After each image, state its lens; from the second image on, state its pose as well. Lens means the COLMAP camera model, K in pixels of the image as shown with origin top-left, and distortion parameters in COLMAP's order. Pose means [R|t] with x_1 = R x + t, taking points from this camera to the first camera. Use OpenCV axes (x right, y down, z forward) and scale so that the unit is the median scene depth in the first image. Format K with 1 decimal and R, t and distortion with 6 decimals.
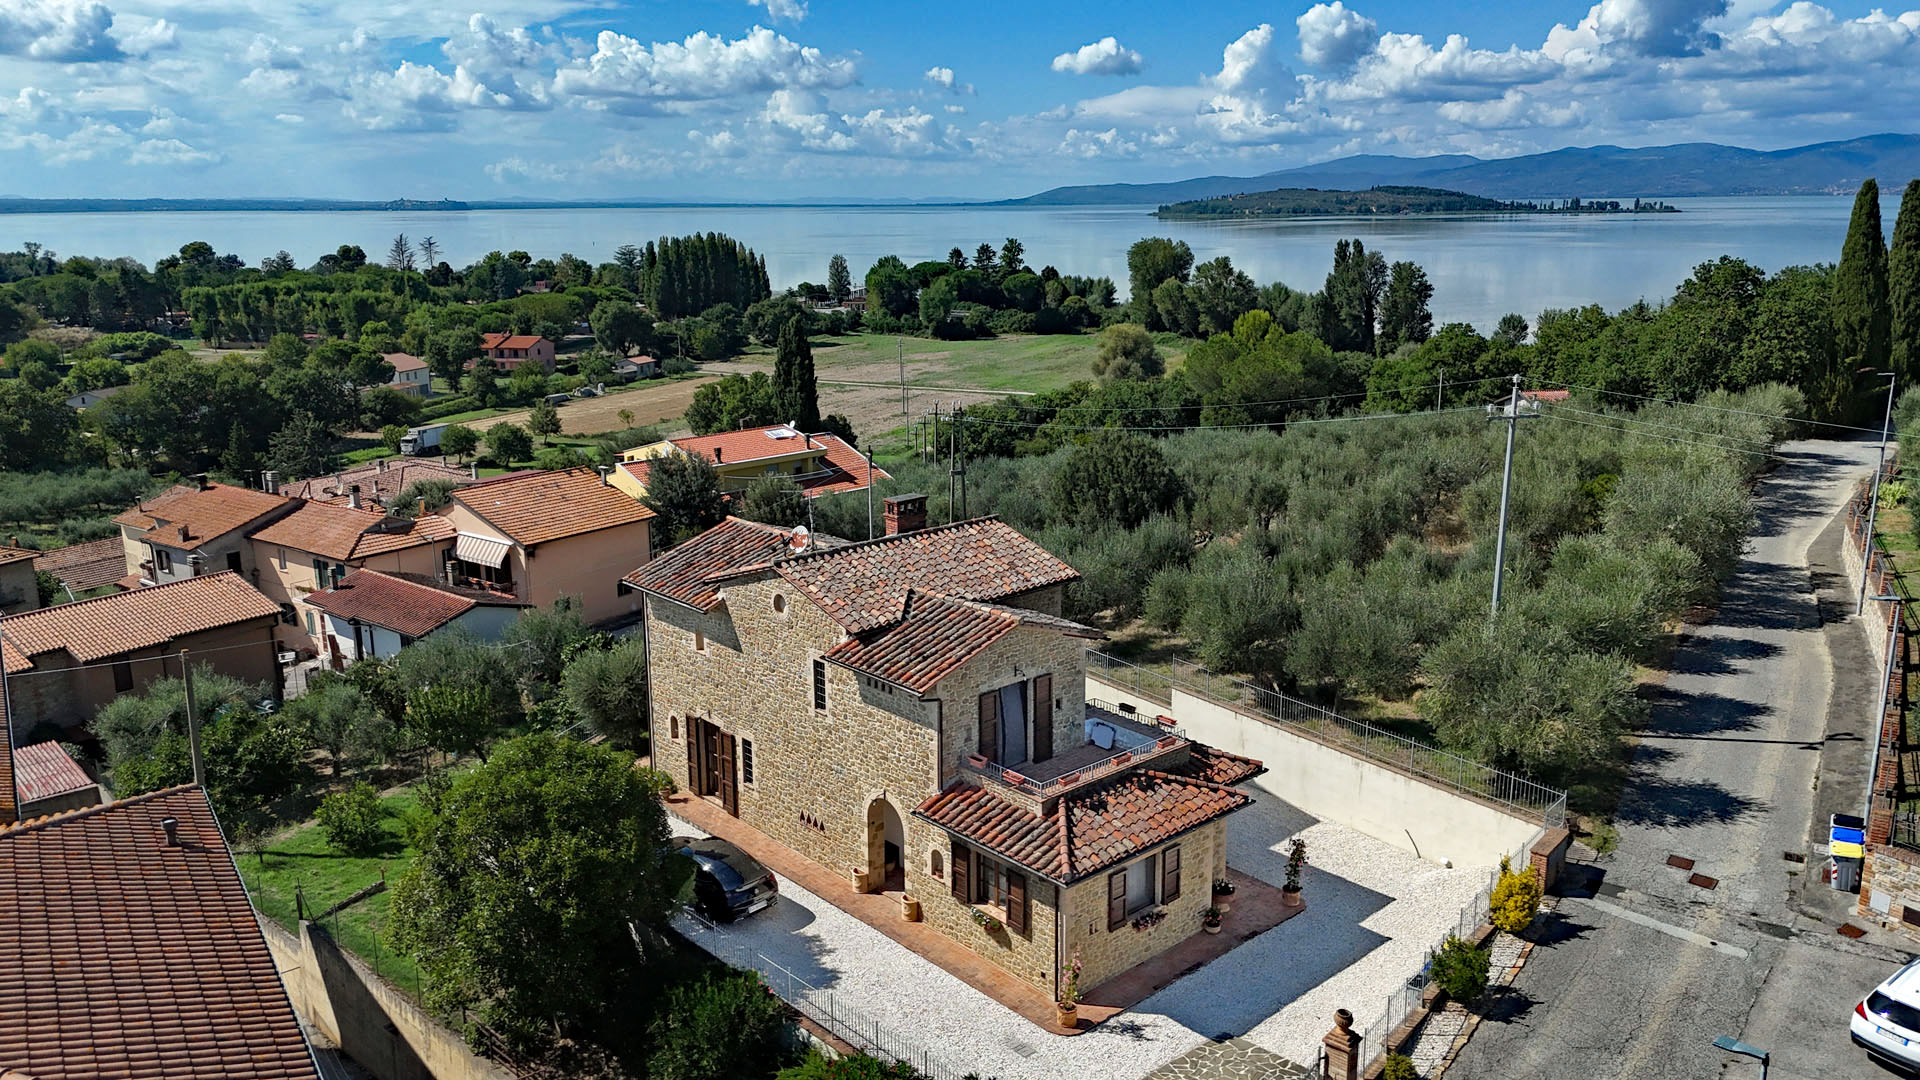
lens RADIAL K [[1415.2, 0, 954.4], [0, 1415.2, 531.5], [0, 0, 1]] dist [0.074529, -0.075631]
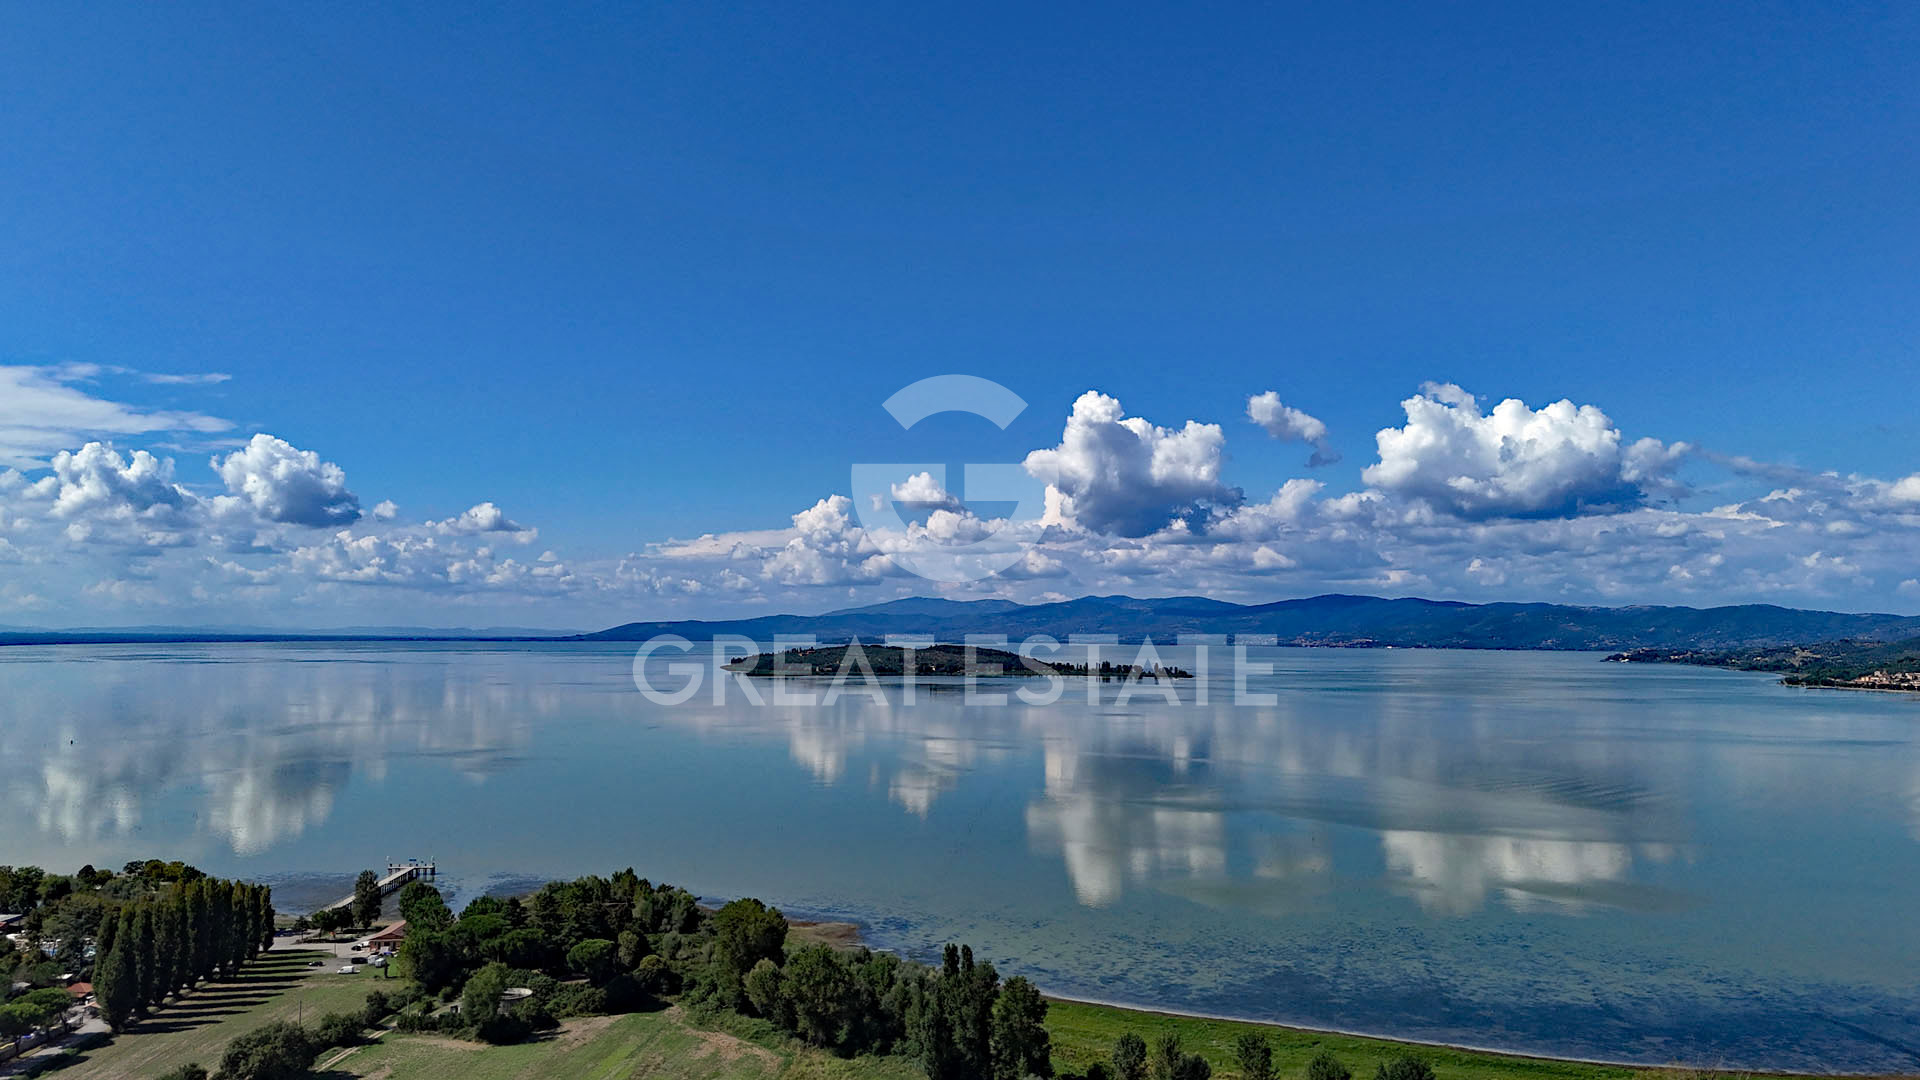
lens RADIAL K [[1409.4, 0, 957.1], [0, 1409.4, 538.5], [0, 0, 1]] dist [0.078381, -0.067854]
pose [[0.955792, 0.030133, 0.292495, -0.002647], [0.057829, 0.956045, -0.287462, -1.659644], [-0.288300, 0.291669, 0.912037, 0.721192]]
